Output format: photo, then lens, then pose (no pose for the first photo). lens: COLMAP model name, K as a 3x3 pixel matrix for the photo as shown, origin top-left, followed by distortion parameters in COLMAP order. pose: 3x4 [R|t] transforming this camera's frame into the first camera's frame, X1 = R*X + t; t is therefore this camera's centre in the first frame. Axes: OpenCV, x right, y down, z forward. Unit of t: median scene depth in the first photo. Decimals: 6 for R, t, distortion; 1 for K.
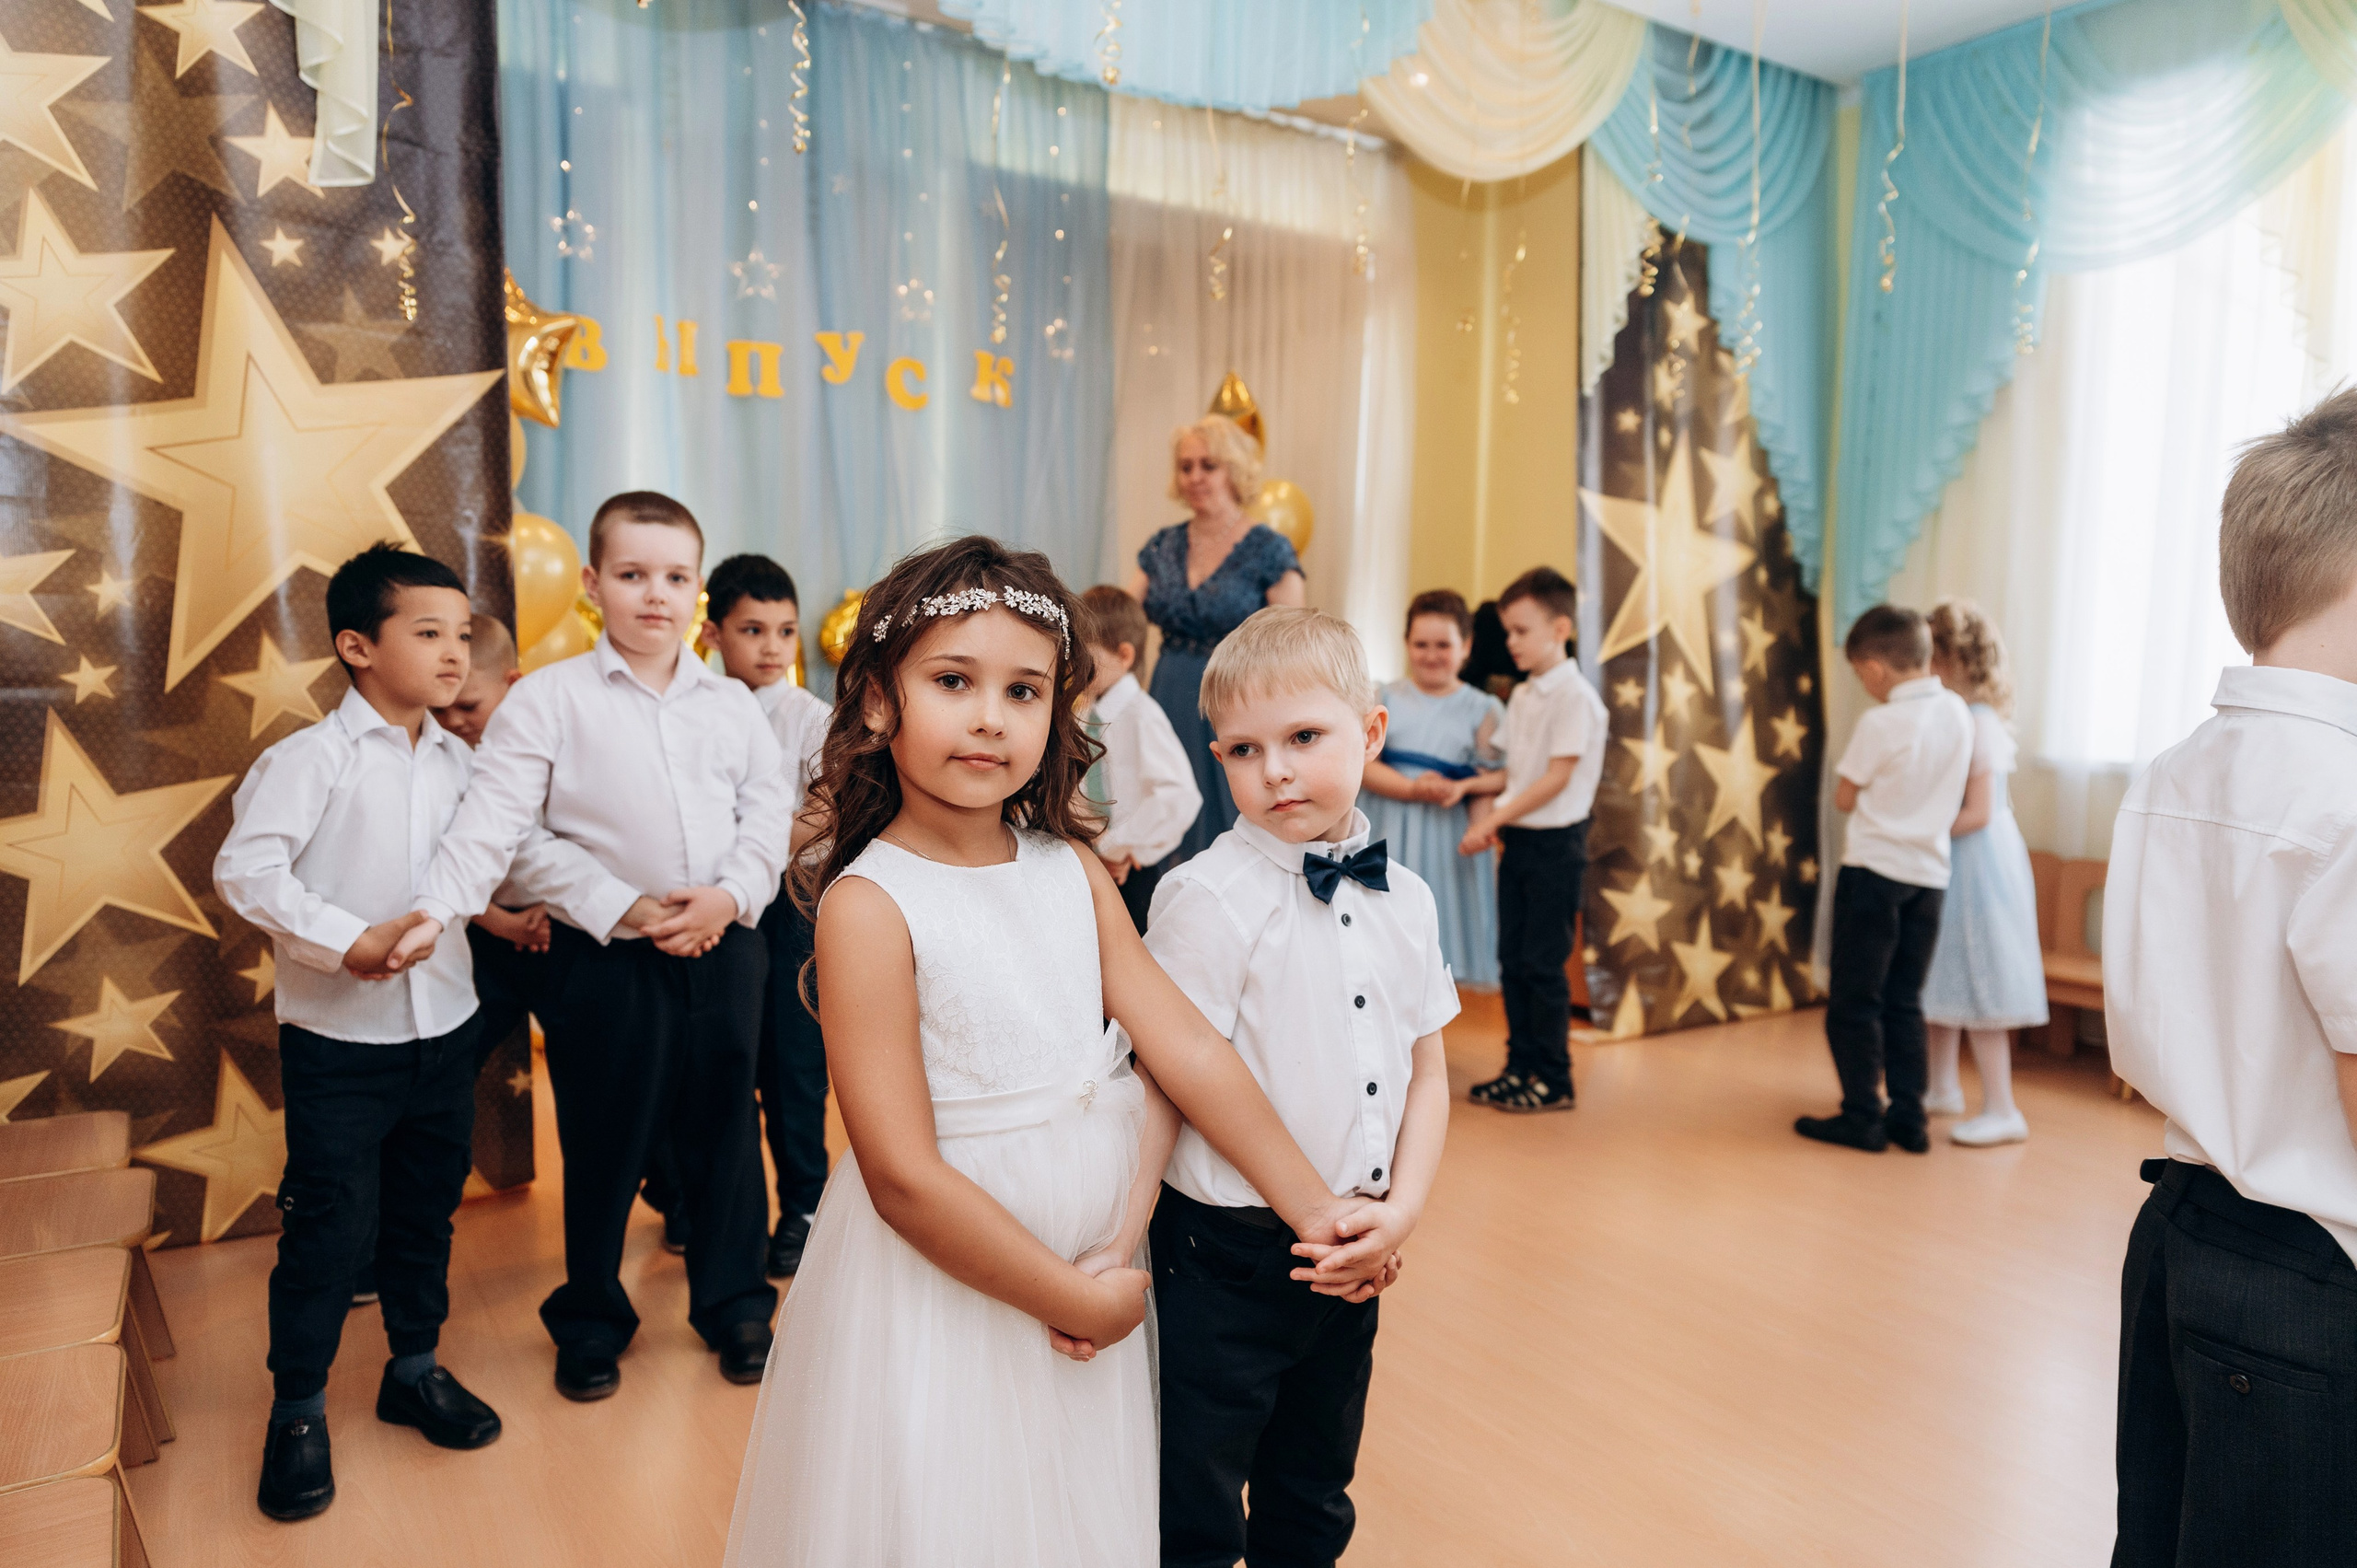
lens RADIAL K [[1604.1, 0, 1151.0], [0, 1604.1, 798.3], [0, 0, 1]] dist [-0.011788, 0.009552]
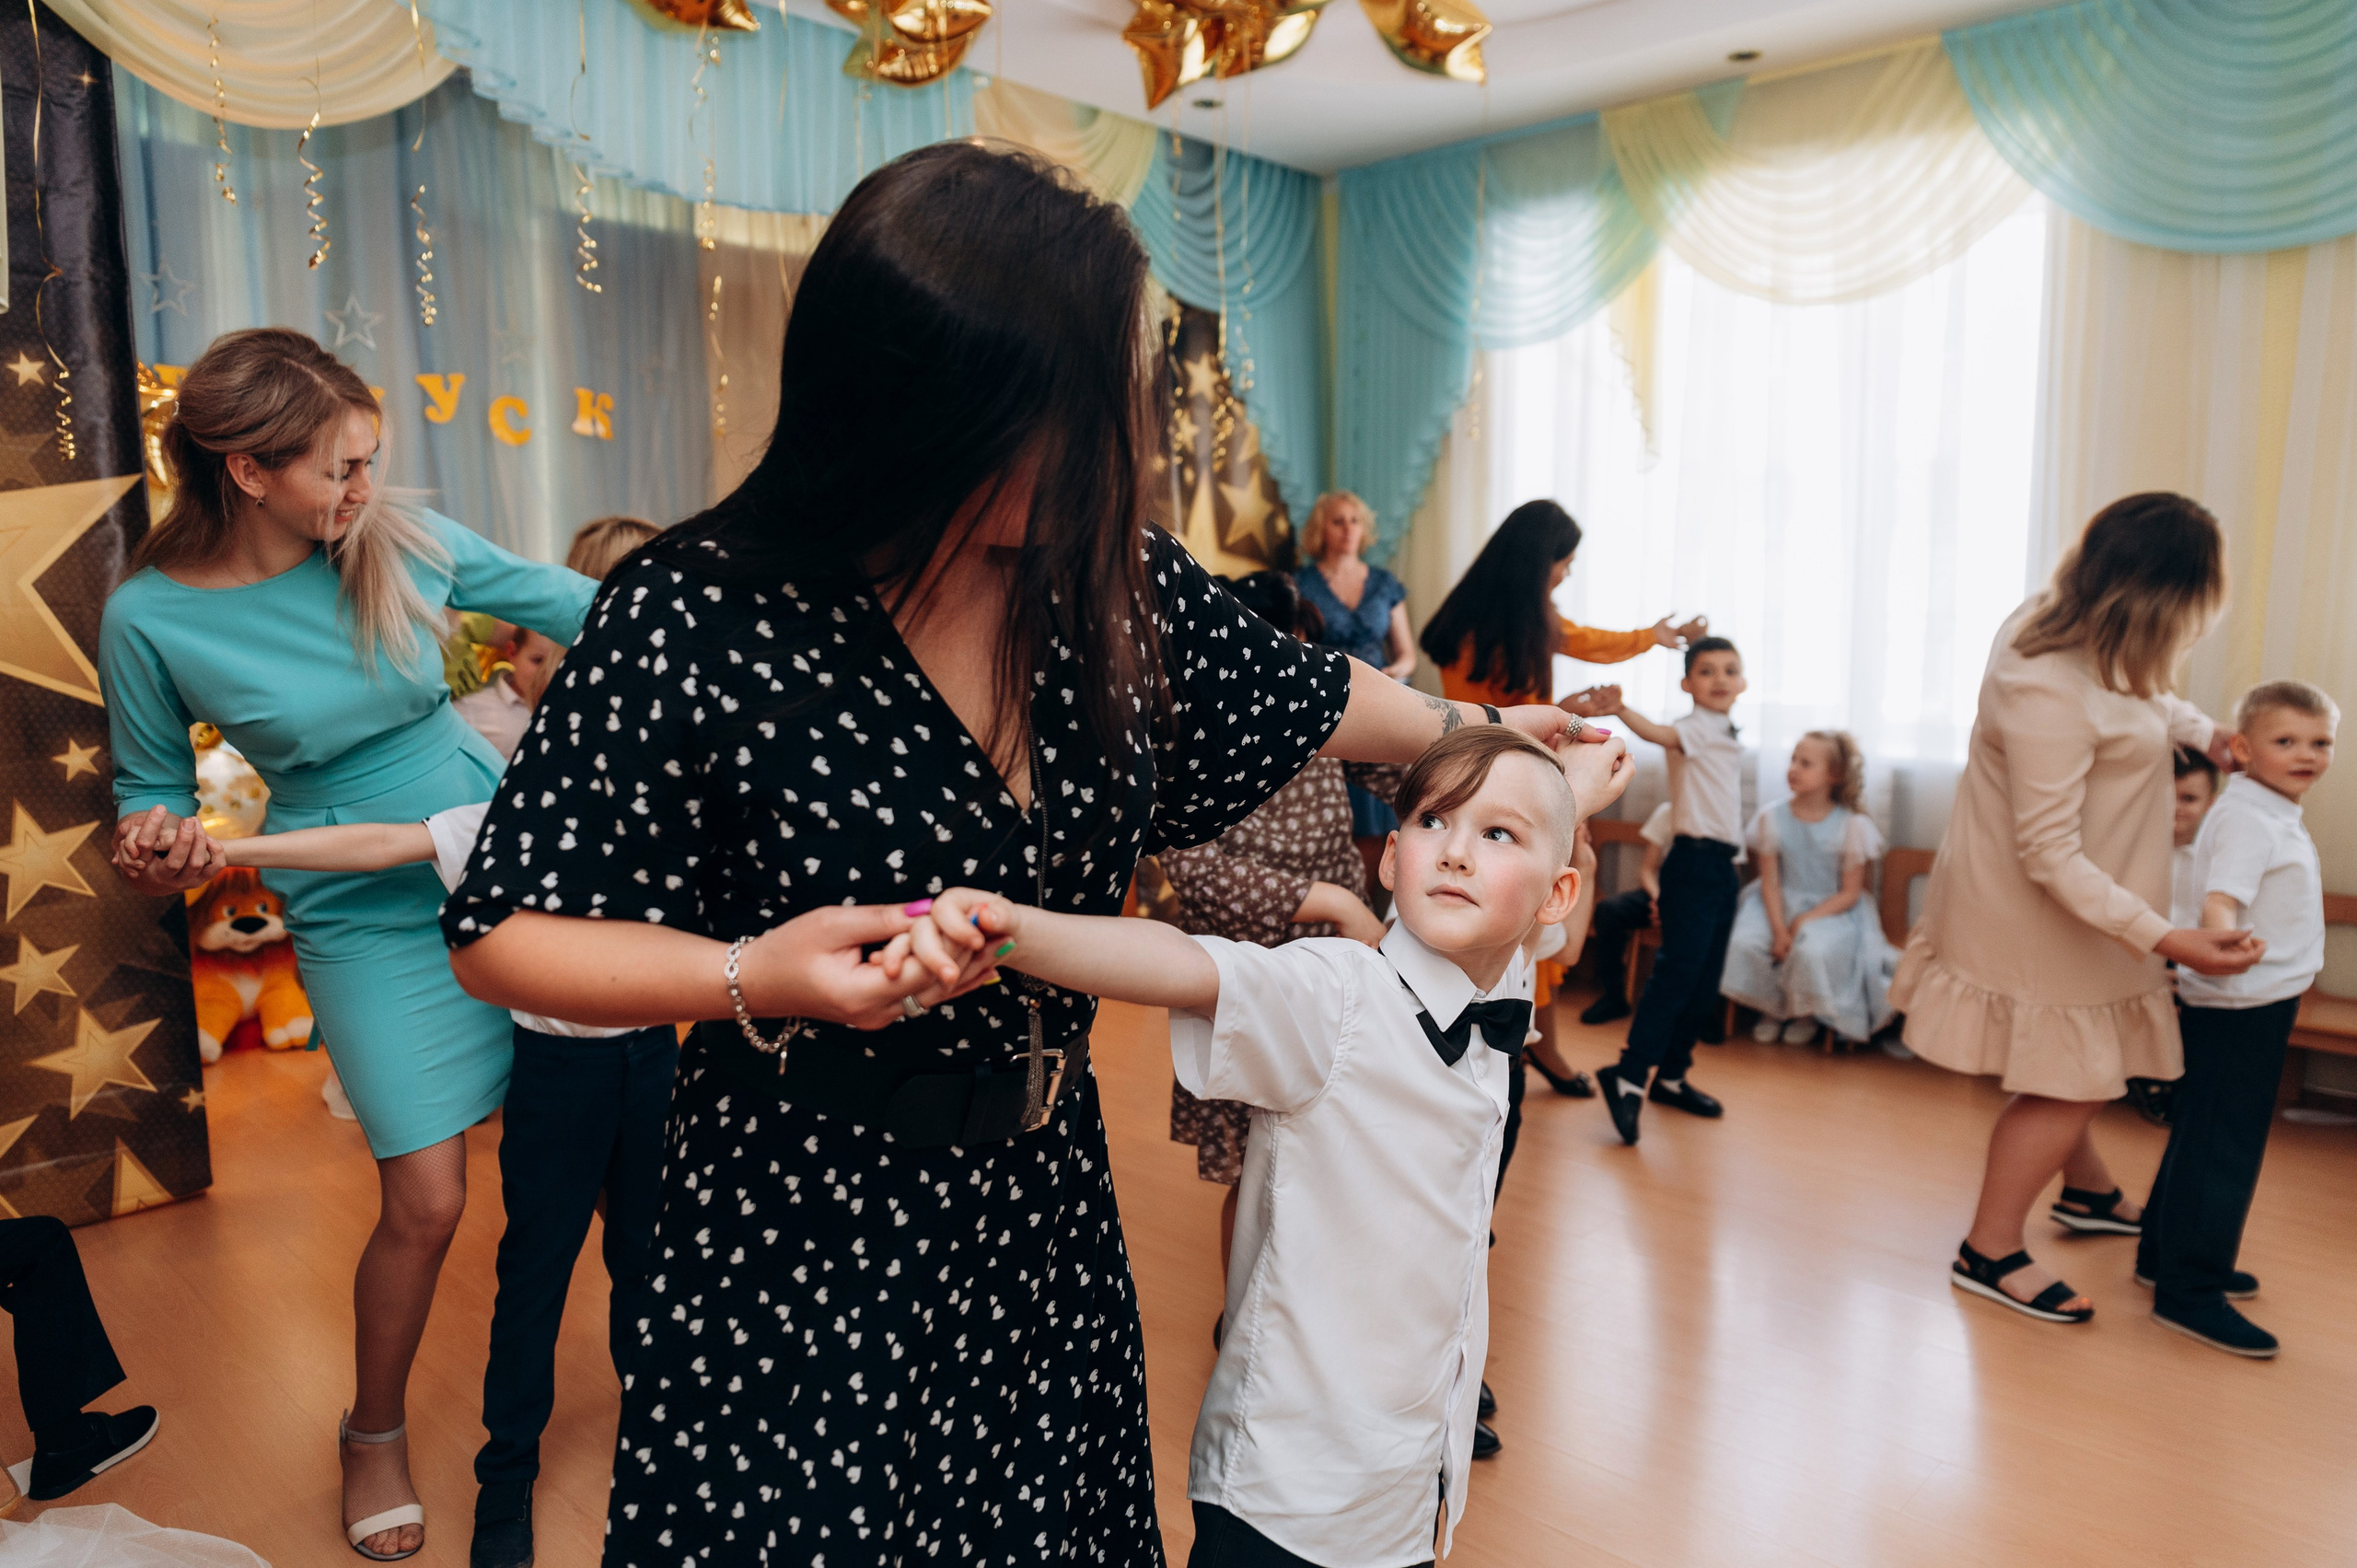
lens RADIAL K [[1604.1, 0, 1179.8], [0, 1604.1, 777.8], [0, 0, 1]] dist [-0.011788, 0.009552]
pose [[0.969708, -0.044771, 0.240131, 0.016218], [0.039151, 0.998837, 0.028129, -0.033291], [-0.241111, -0.017876, 0.970333, -0.166222]]
